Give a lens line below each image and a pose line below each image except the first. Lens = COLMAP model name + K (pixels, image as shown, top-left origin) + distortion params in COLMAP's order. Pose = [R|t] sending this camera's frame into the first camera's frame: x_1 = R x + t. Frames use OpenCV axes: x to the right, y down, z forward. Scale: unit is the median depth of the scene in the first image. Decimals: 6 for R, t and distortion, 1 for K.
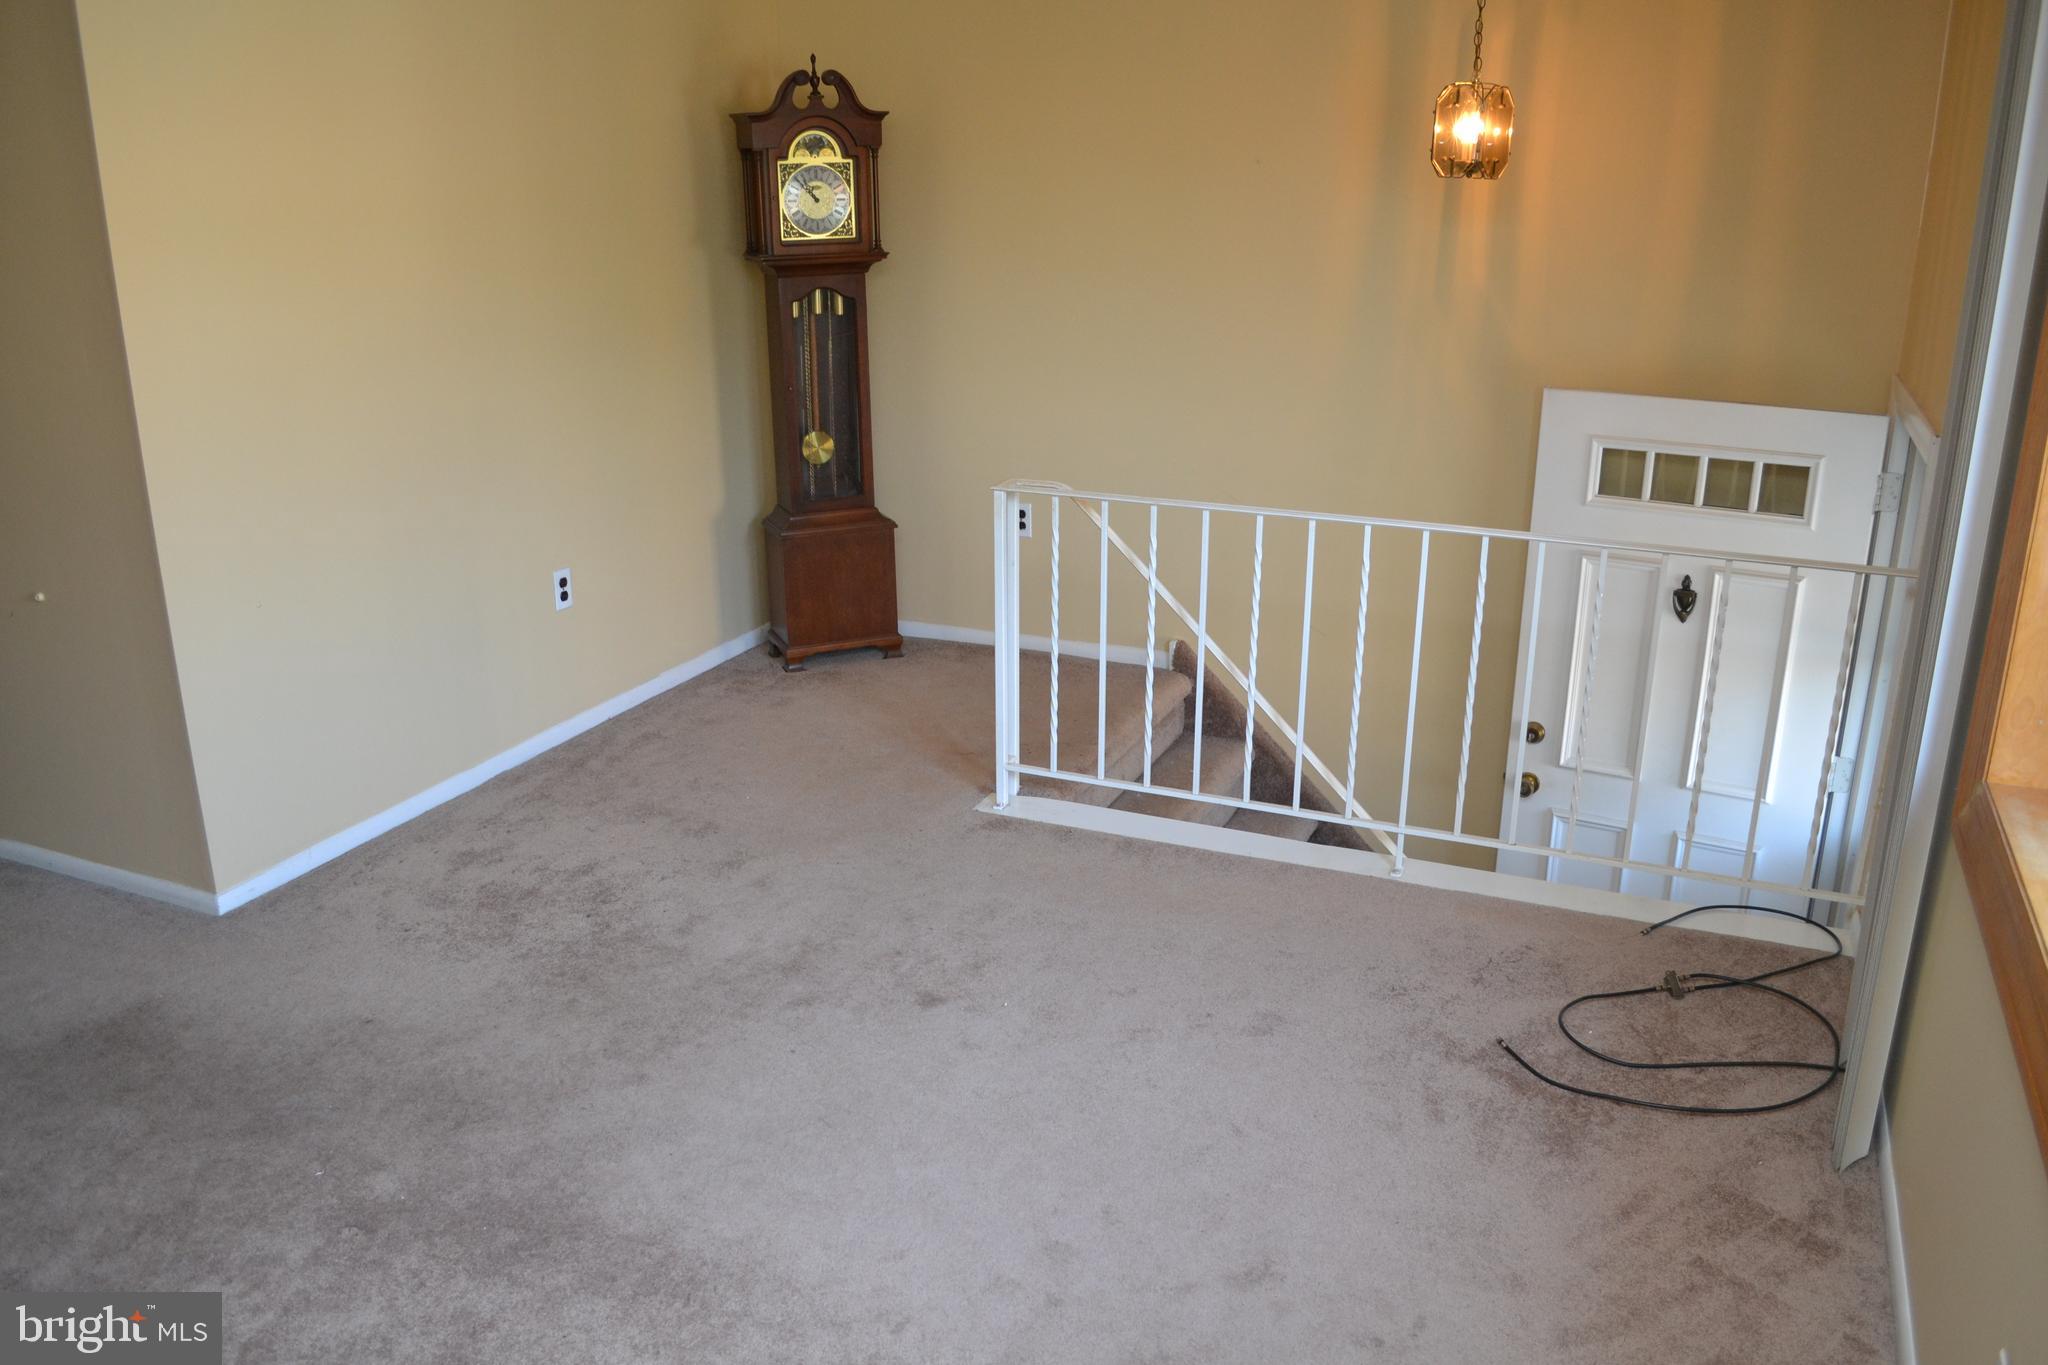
lens RADIAL K [[1638.3, 0, 1025.2], [0, 1638.3, 686.8], [0, 0, 1]] dist [-0.084325, 0.014858]
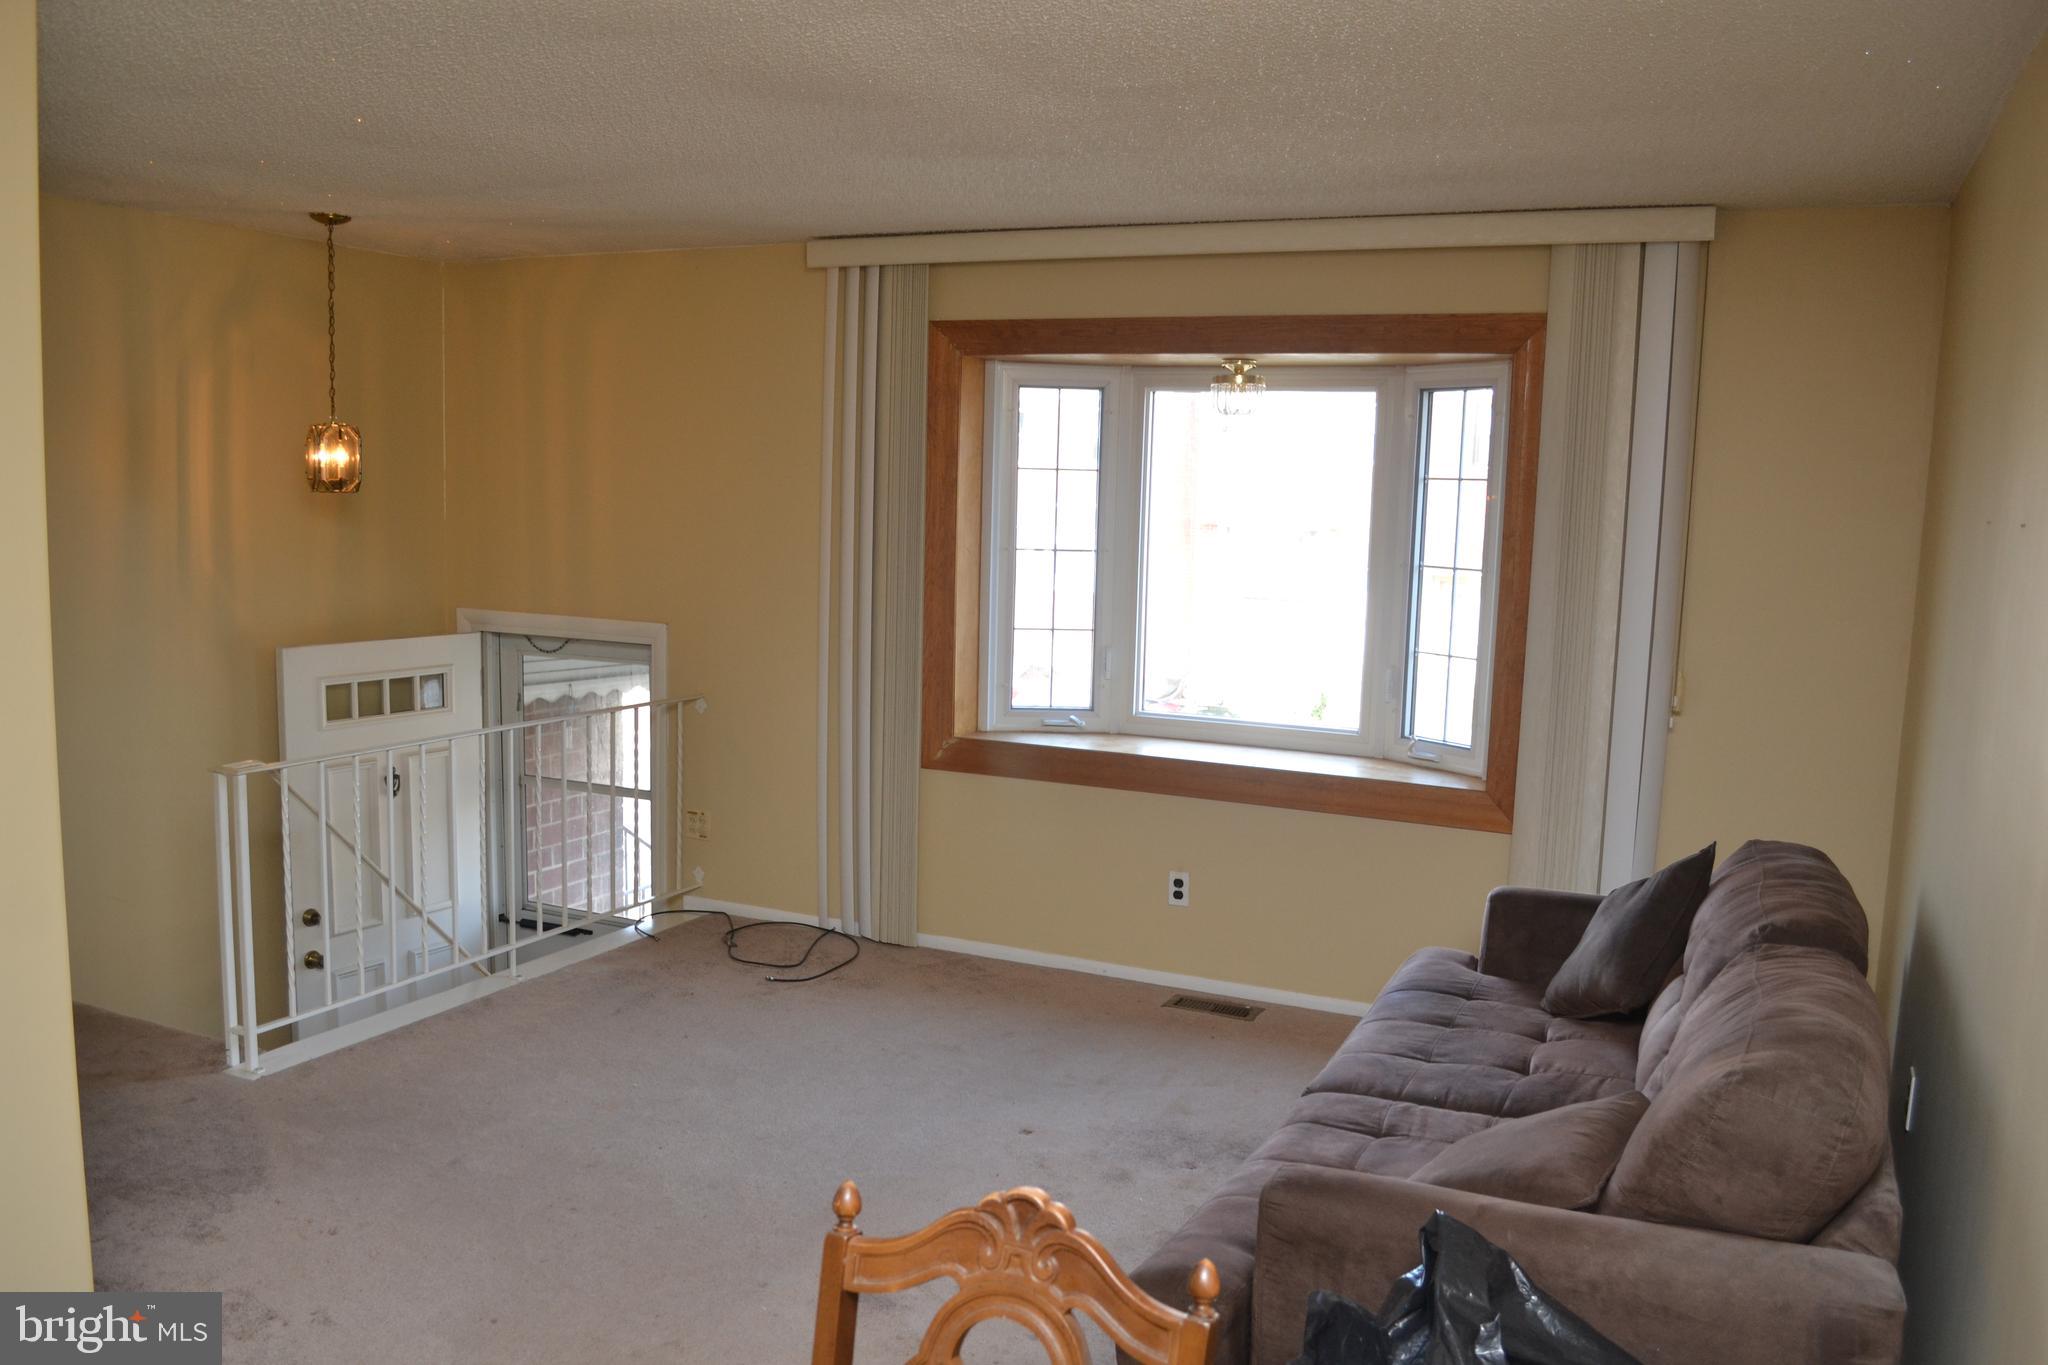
lens RADIAL K [[1638.3, 0, 1024.1], [0, 1638.3, 685.0], [0, 0, 1]] dist [-0.084325, 0.014858]
pose [[0.048303, -0.122819, 0.991253, -0.938970], [0.282529, 0.953563, 0.104381, -0.126521], [-0.958042, 0.275016, 0.080760, 0.348673]]
